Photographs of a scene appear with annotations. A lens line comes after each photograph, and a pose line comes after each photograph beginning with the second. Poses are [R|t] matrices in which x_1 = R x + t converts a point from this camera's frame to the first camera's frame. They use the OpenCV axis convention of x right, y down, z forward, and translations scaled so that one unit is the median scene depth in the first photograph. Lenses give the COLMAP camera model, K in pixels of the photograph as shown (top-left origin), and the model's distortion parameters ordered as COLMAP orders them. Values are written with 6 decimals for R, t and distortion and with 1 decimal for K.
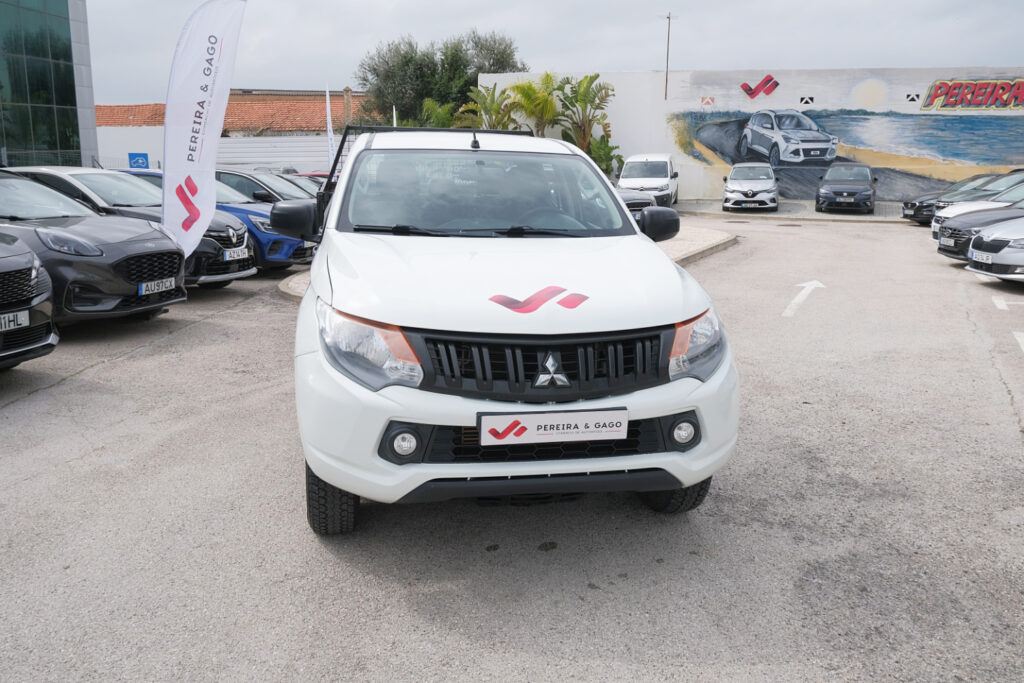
lens RADIAL K [[868.1, 0, 512.0], [0, 868.1, 341.5], [0, 0, 1]] dist [-0.008391, -0.009321]
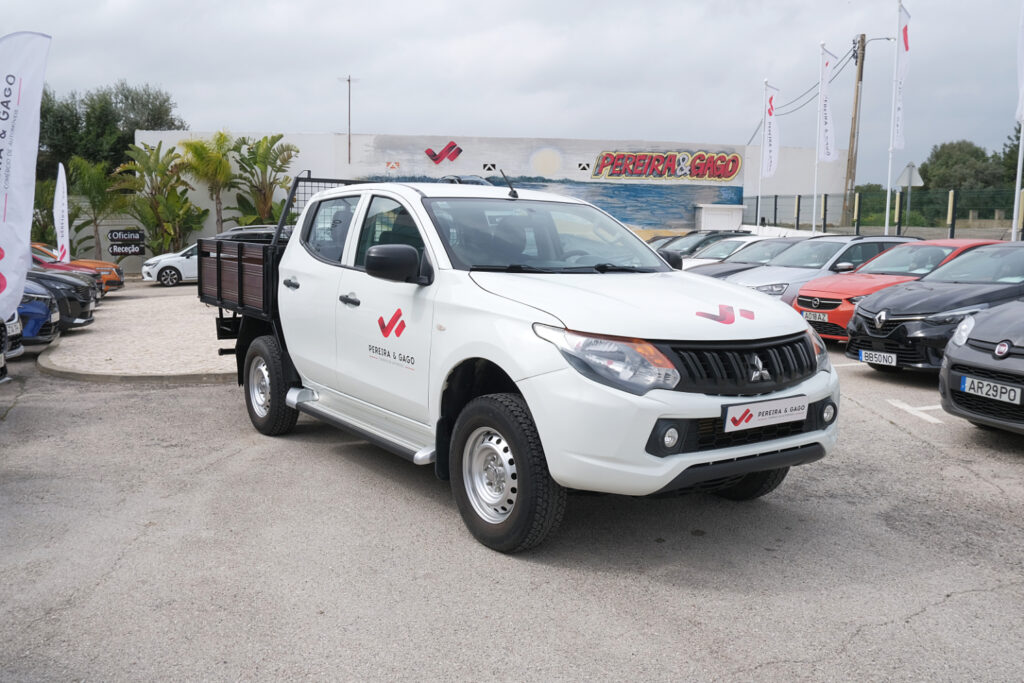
lens RADIAL K [[968.3, 0, 512.0], [0, 968.3, 341.5], [0, 0, 1]] dist [-0.069297, 0.094317]
pose [[0.907126, -0.050998, 0.417757, -0.123811], [0.089236, 0.993368, -0.072502, 0.009371], [-0.411289, 0.103047, 0.905661, -0.015205]]
